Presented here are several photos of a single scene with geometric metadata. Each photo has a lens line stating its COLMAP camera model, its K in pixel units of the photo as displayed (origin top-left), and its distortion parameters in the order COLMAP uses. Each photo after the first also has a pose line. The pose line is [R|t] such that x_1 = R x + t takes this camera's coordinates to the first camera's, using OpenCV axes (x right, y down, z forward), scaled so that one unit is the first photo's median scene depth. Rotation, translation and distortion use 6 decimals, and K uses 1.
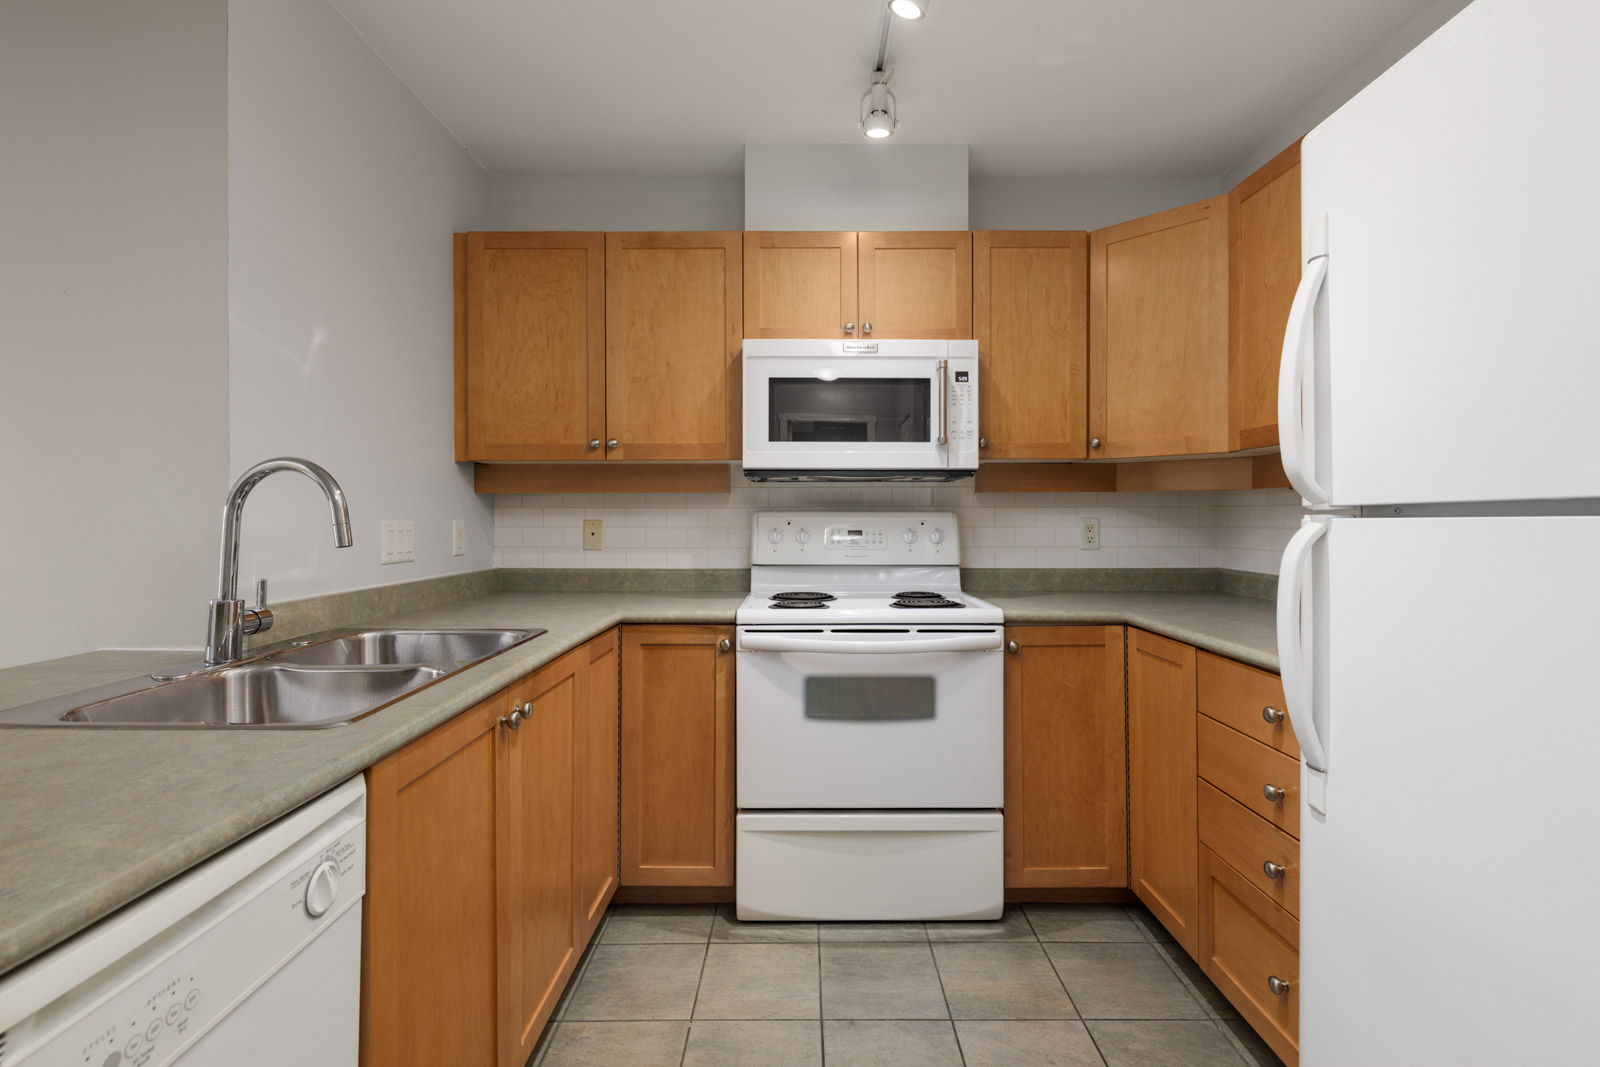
lens RADIAL K [[706.5, 0, 792.4], [0, 706.5, 519.6], [0, 0, 1]] dist [-0.002330, -0.001054]
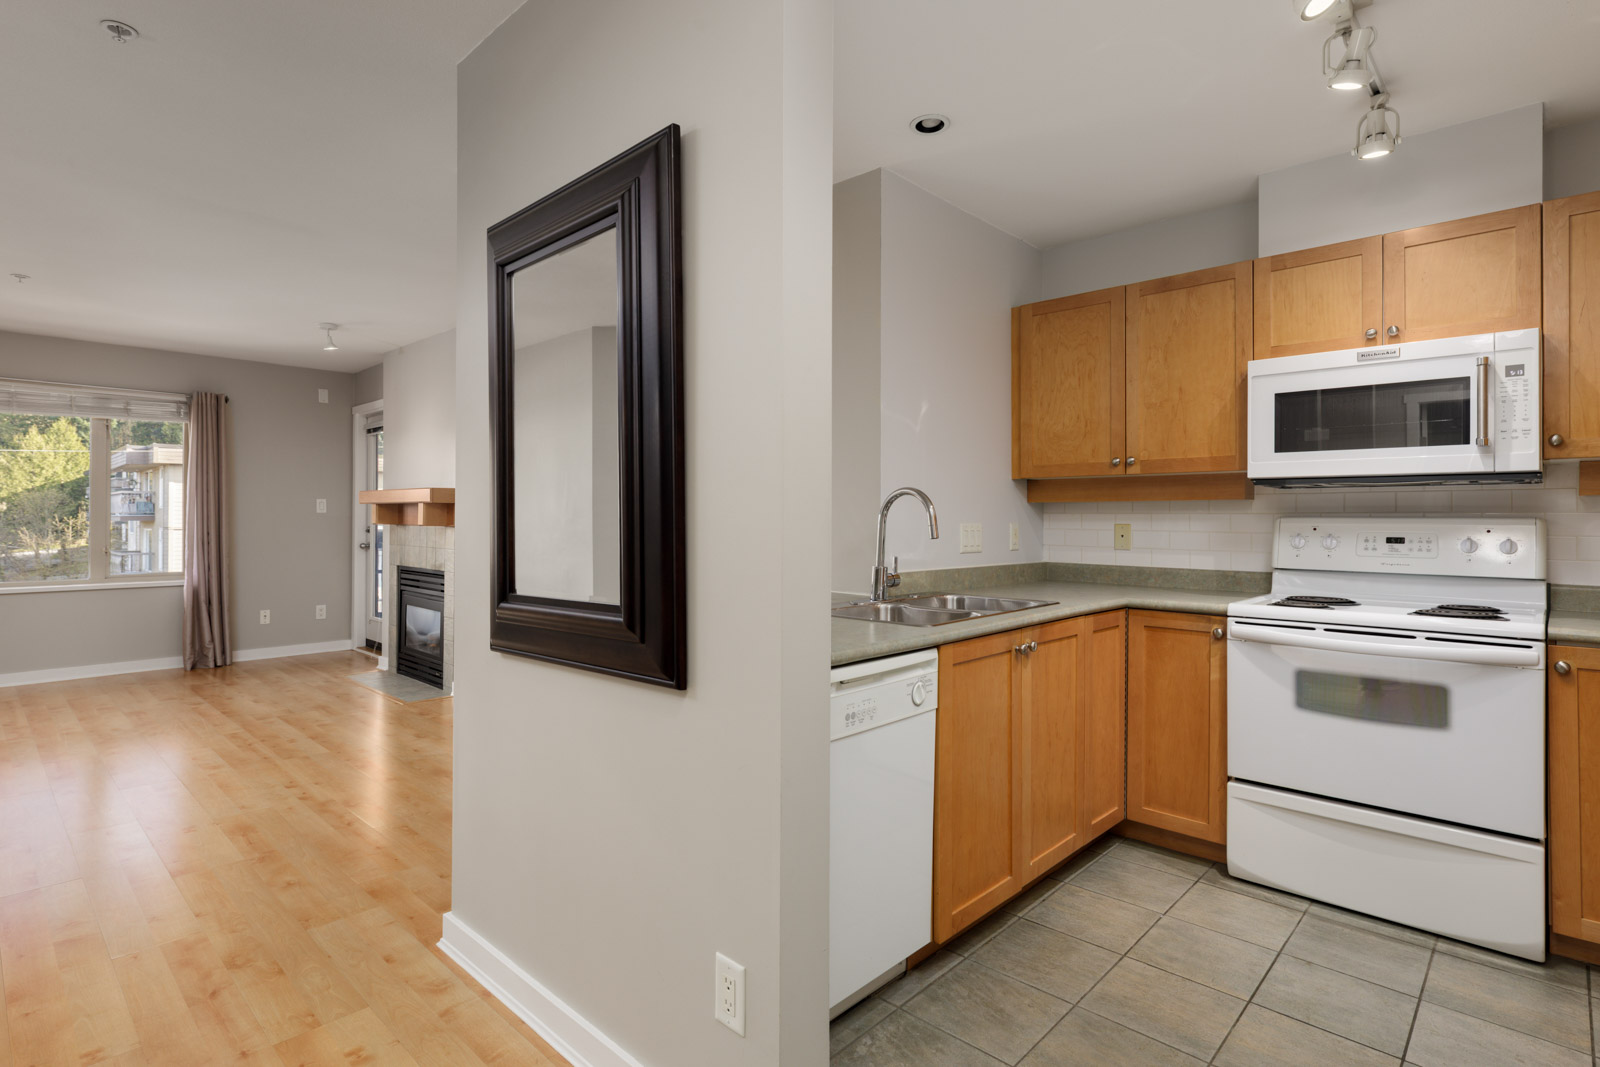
lens RADIAL K [[815.4, 0, 796.7], [0, 815.4, 507.0], [0, 0, 1]] dist [0.004387, 0.003394]
pose [[0.725140, -0.006590, -0.688570, 0.328493], [-0.006526, 0.999844, -0.016442, -0.002524], [0.688570, 0.016417, 0.724984, -0.450983]]
